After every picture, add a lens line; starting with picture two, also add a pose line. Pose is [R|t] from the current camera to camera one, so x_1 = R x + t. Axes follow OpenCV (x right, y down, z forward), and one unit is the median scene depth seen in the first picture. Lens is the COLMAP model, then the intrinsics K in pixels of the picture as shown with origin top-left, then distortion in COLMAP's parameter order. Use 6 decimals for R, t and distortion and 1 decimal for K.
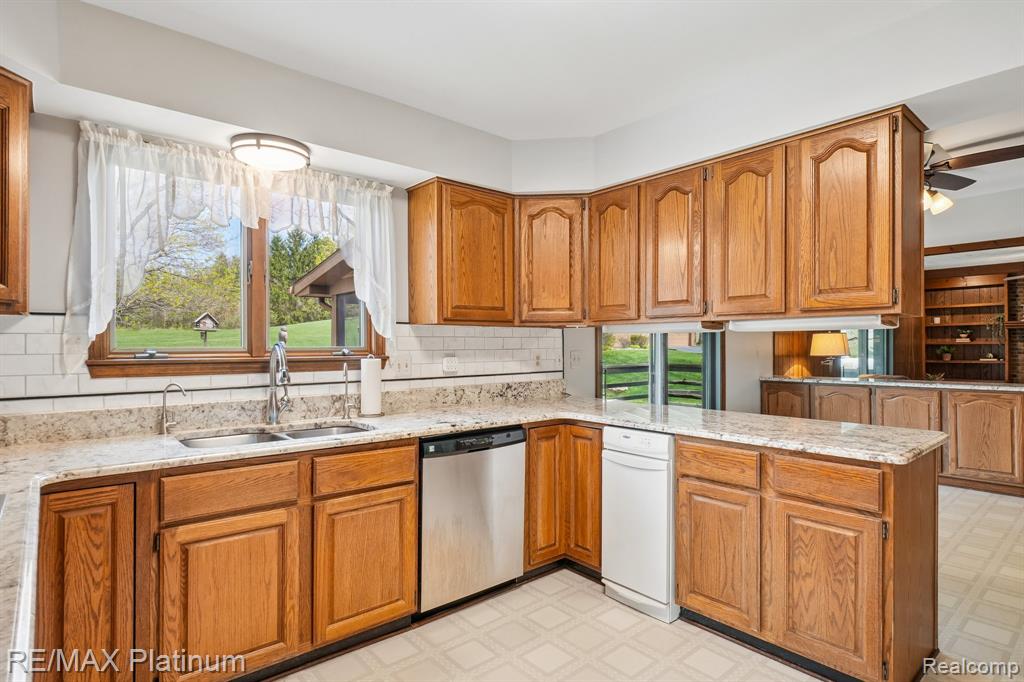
lens RADIAL K [[546.8, 0, 512.0], [0, 546.8, 341.0], [0, 0, 1]] dist [-0.002966, -0.000980]
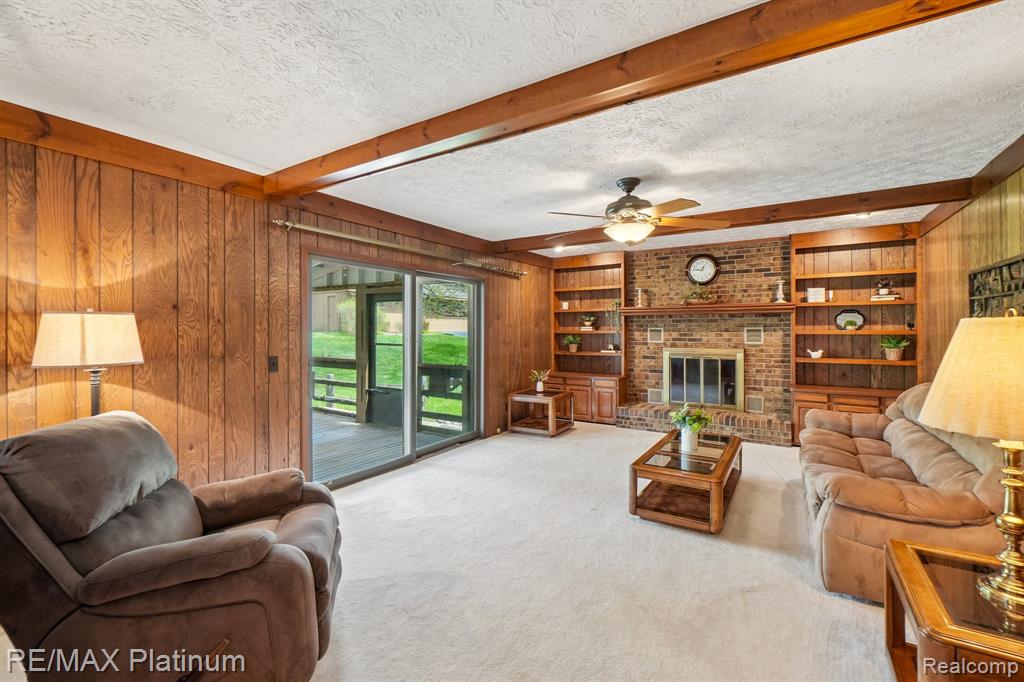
lens RADIAL K [[445.1, 0, 514.2], [0, 445.1, 335.2], [0, 0, 1]] dist [-0.004355, -0.000153]
pose [[0.957142, -0.000712, 0.289617, 0.525037], [-0.005200, 0.999794, 0.019644, -0.004477], [-0.289571, -0.020308, 0.956941, 0.367350]]
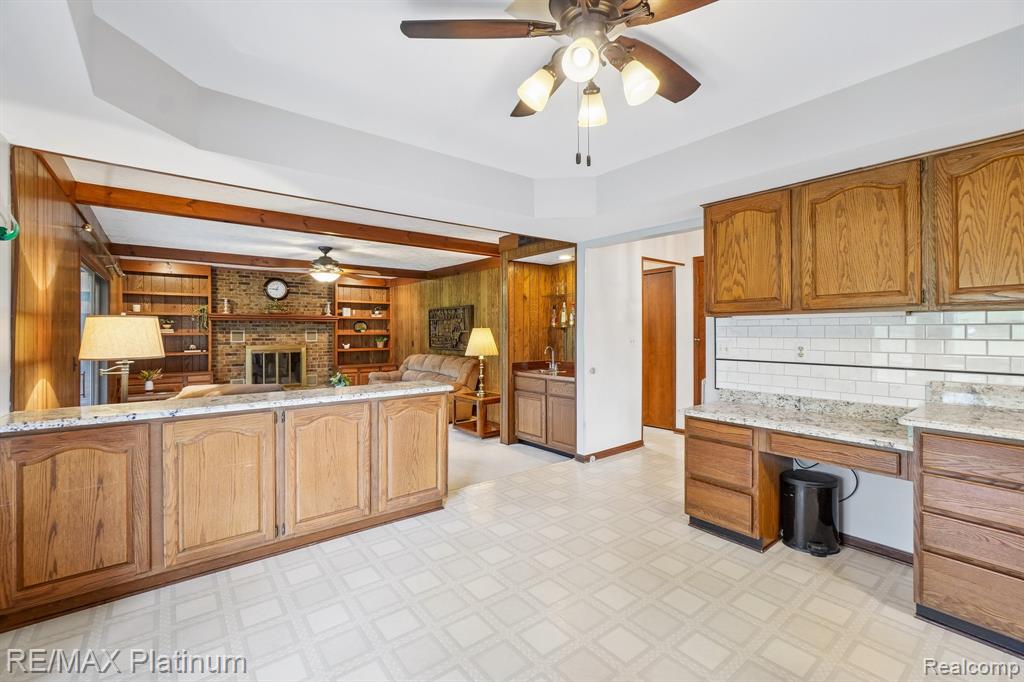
lens RADIAL K [[445.1, 0, 514.2], [0, 445.1, 335.2], [0, 0, 1]] dist [-0.004355, -0.000153]
pose [[0.042681, -0.000984, 0.999088, 0.101452], [-0.006949, 0.999975, 0.001281, 0.000548], [-0.999065, -0.006998, 0.042673, 0.387385]]
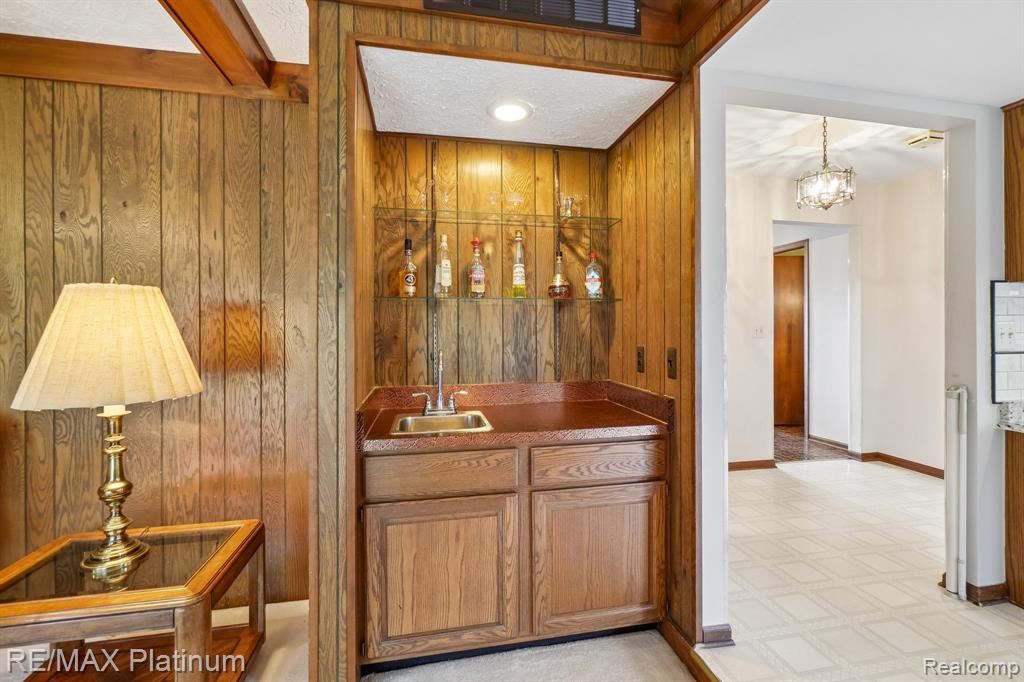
lens RADIAL K [[435.7, 0, 512.6], [0, 435.7, 335.6], [0, 0, 1]] dist [-0.001699, 0.000099]
pose [[-0.871386, 0.006138, 0.490559, 0.540145], [0.003915, 0.999977, -0.005559, 0.010146], [-0.490582, -0.002924, -0.871390, 0.522695]]
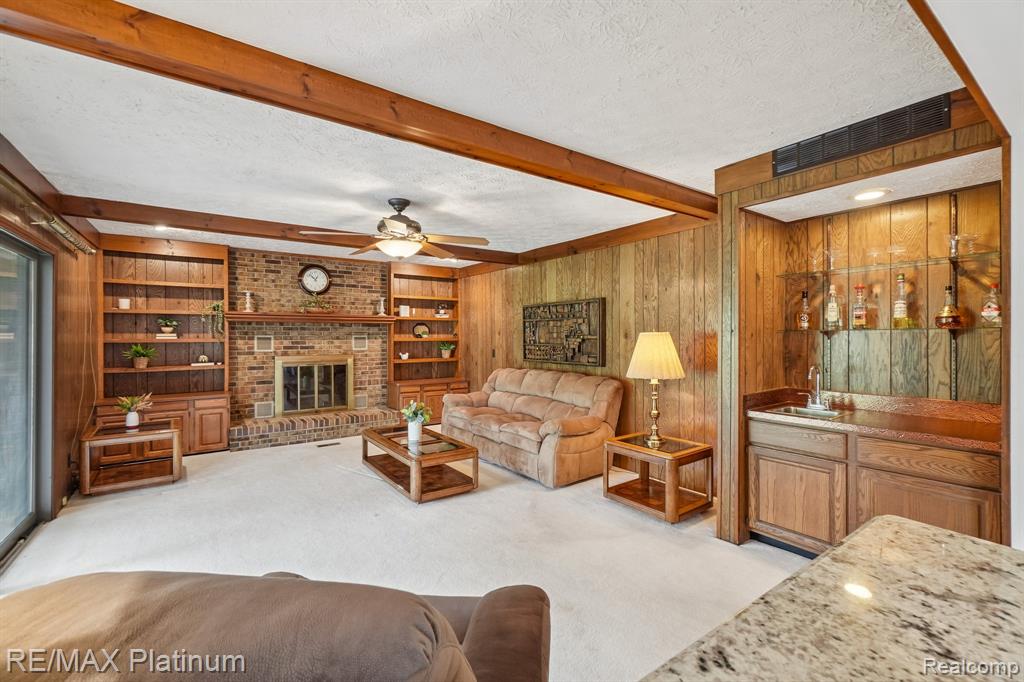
lens RADIAL K [[442.6, 0, 512.0], [0, 442.6, 341.0], [0, 0, 1]] dist [-0.000022, 0.000095]
pose [[0.097834, -0.004639, 0.995192, 0.342876], [-0.007462, 0.999958, 0.005394, -0.001806], [-0.995175, -0.007954, 0.097796, 0.544531]]
